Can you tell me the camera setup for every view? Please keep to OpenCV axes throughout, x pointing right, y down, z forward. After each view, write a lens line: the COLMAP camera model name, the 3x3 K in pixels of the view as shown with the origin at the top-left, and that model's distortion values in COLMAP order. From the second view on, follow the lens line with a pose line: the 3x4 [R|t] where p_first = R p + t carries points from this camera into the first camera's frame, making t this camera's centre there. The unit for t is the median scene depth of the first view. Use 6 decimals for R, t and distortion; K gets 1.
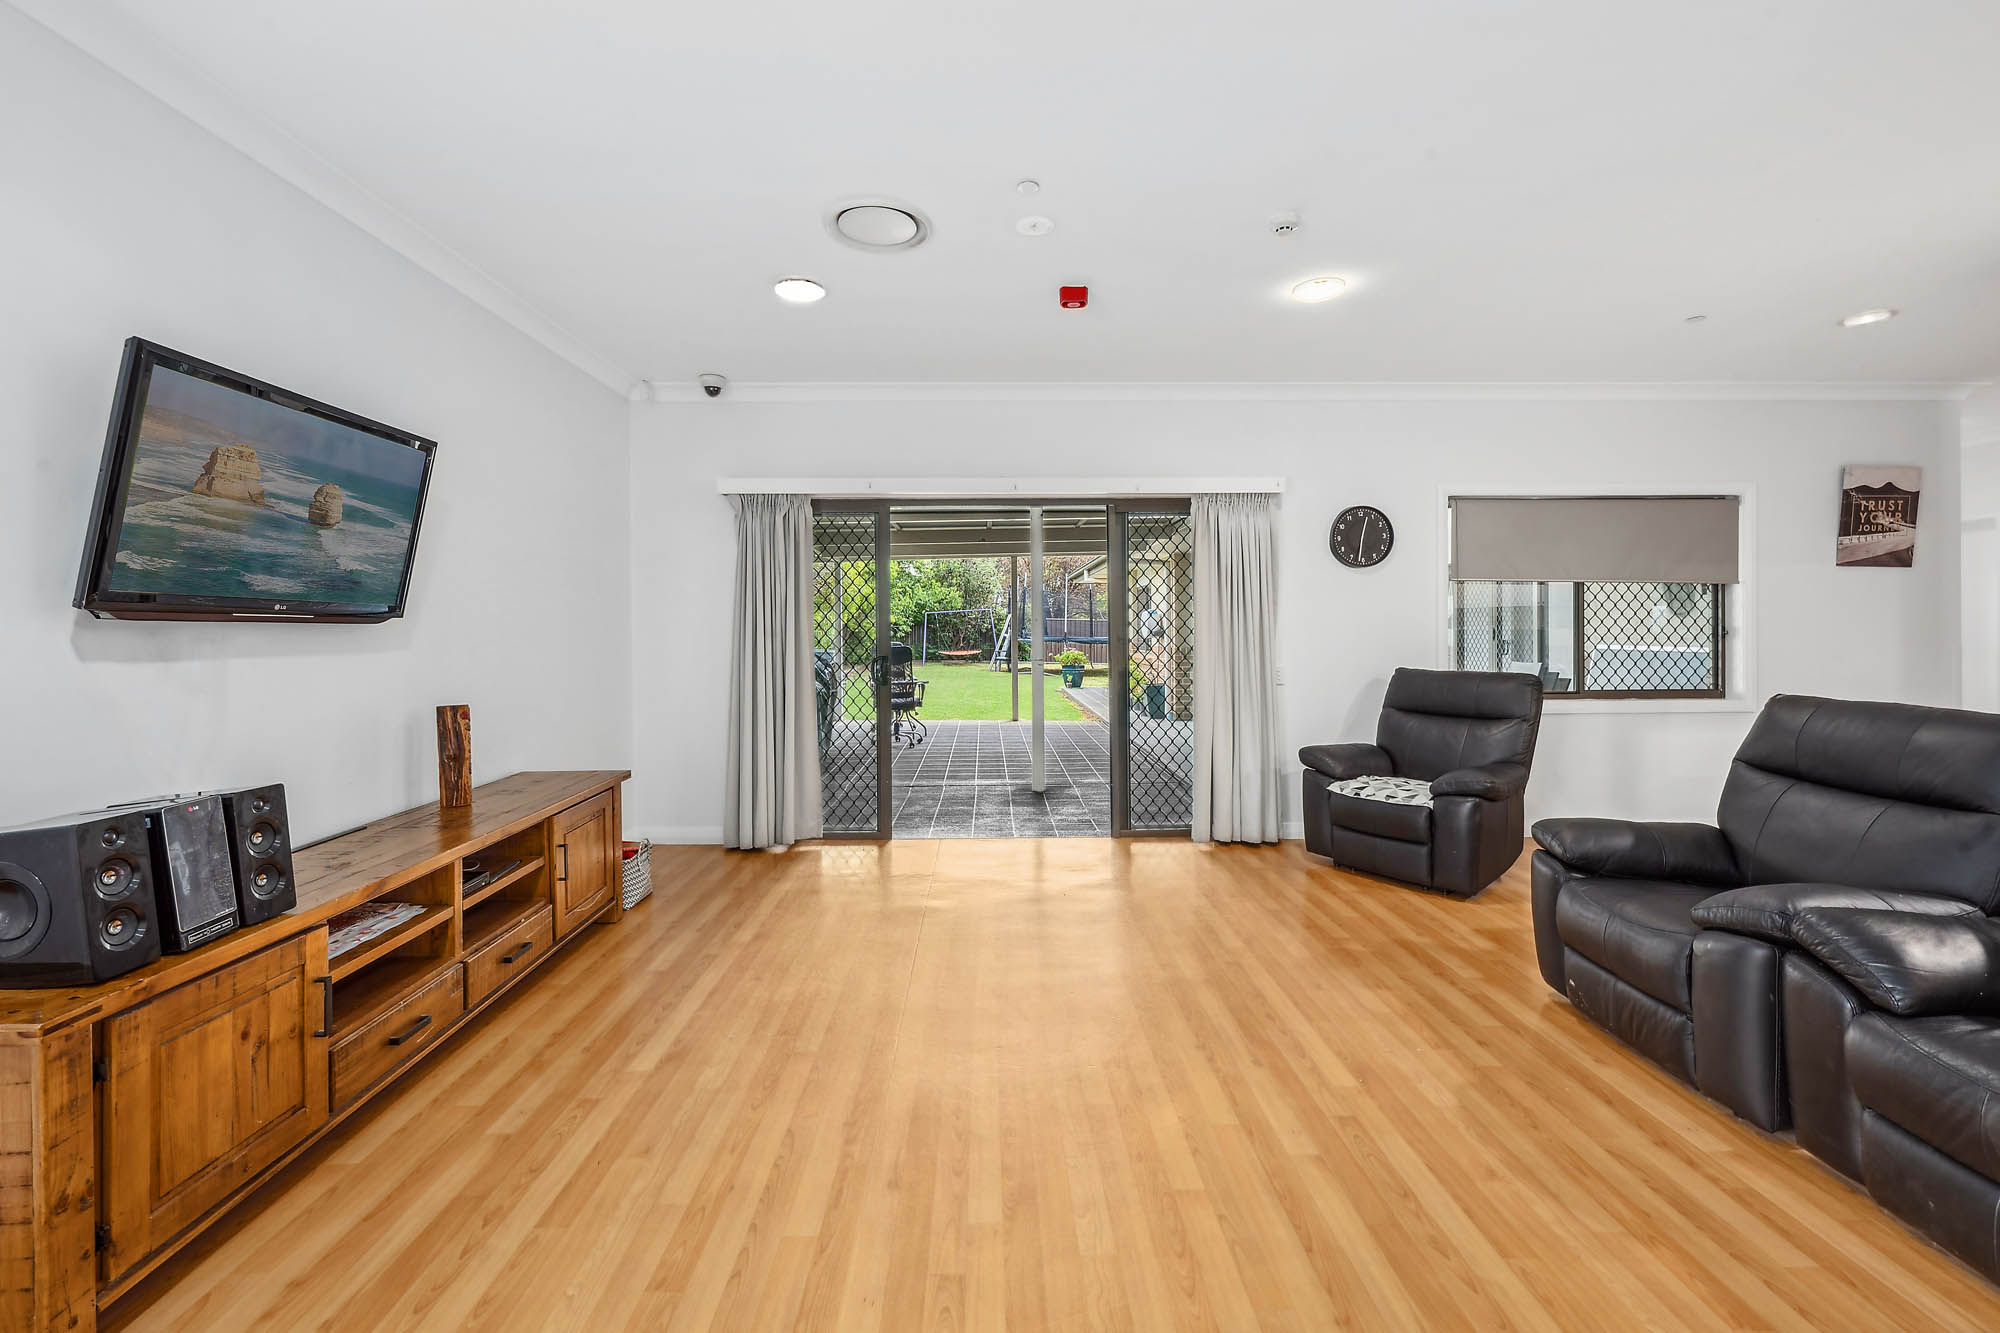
lens RADIAL K [[842.2, 0, 1004.0], [0, 842.2, 632.7], [0, 0, 1]] dist [0.000185, -0.000059]
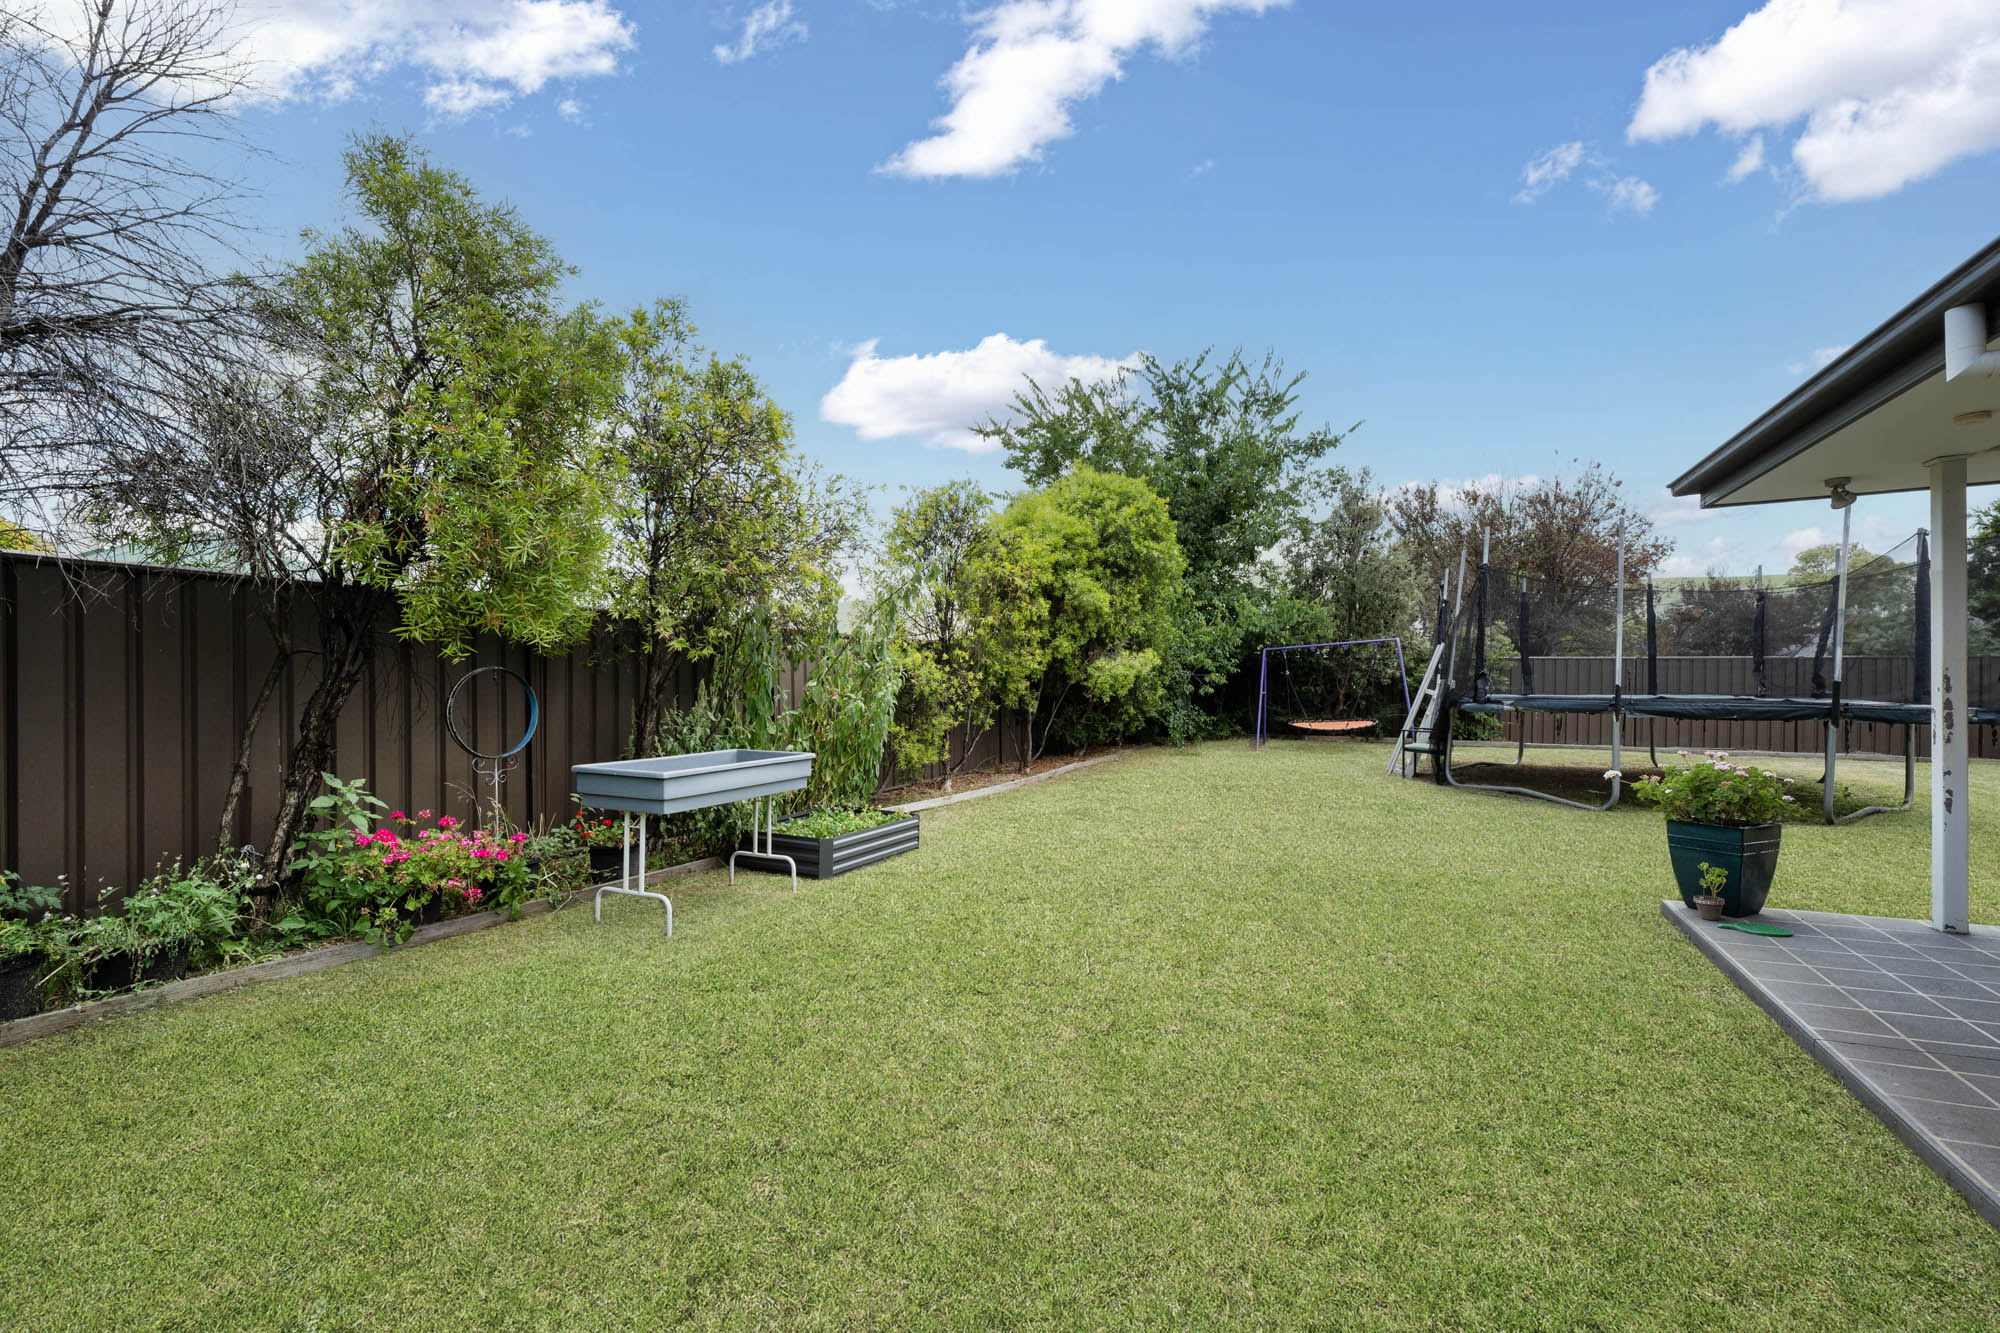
lens RADIAL K [[796.1, 0, 1003.6], [0, 796.1, 684.1], [0, 0, 1]] dist [-0.000546, -0.000035]
pose [[0.877081, -0.004827, -0.480318, 0.007066], [0.004987, 0.999987, -0.000943, -0.002114], [0.480316, -0.001568, 0.877094, 0.525371]]
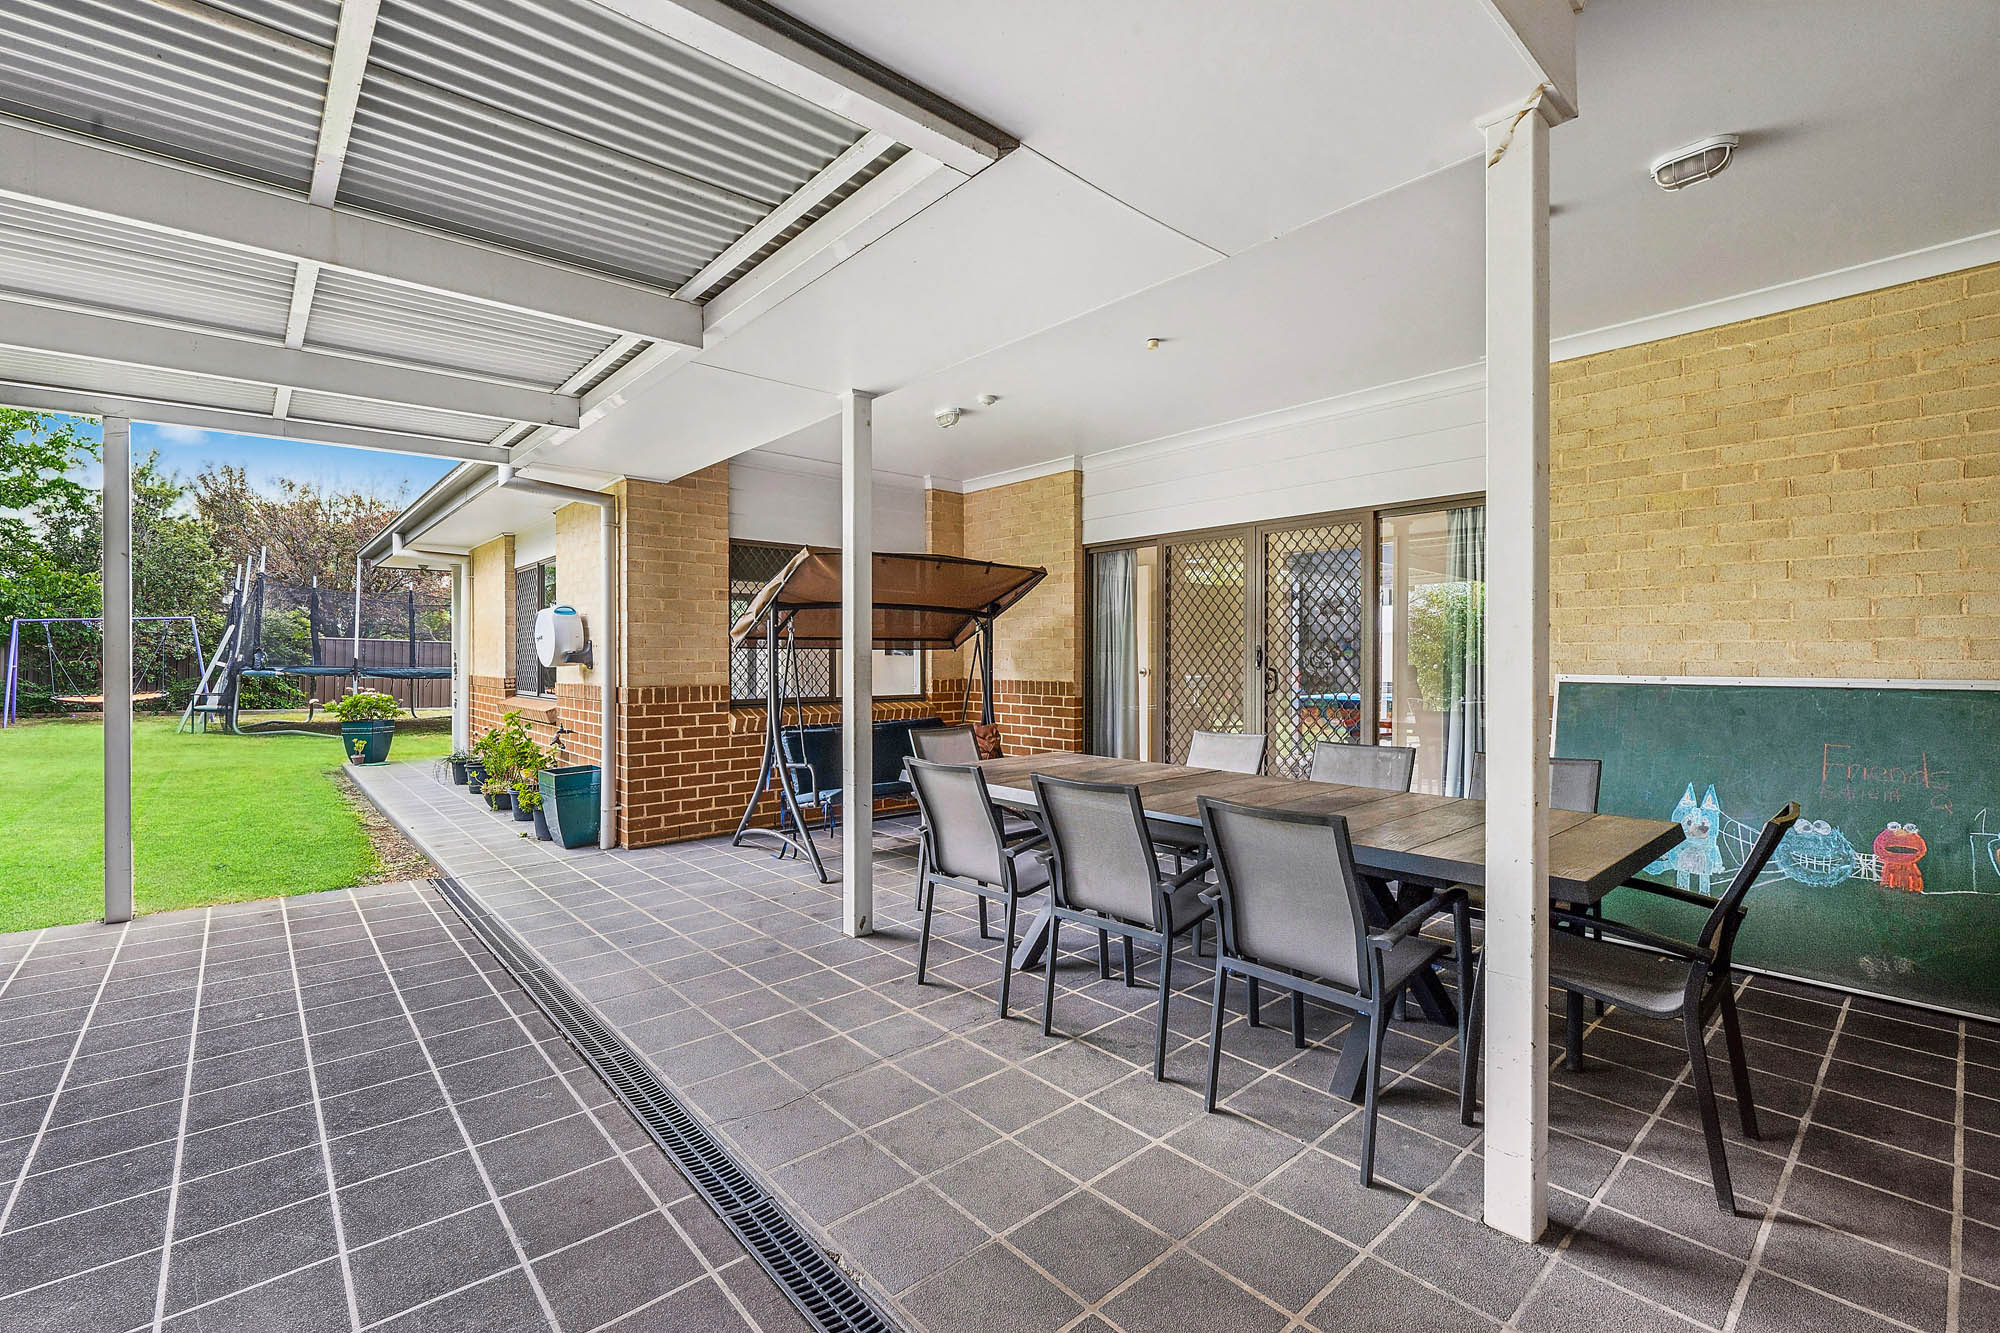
lens RADIAL K [[833.5, 0, 1000.0], [0, 833.5, 666.5], [0, 0, 1]] dist [-0.000353, -0.000210]
pose [[0.754887, 0.000594, 0.655854, 0.029523], [-0.001588, 0.999998, 0.000921, 0.002996], [-0.655853, -0.001737, 0.754887, 0.264791]]
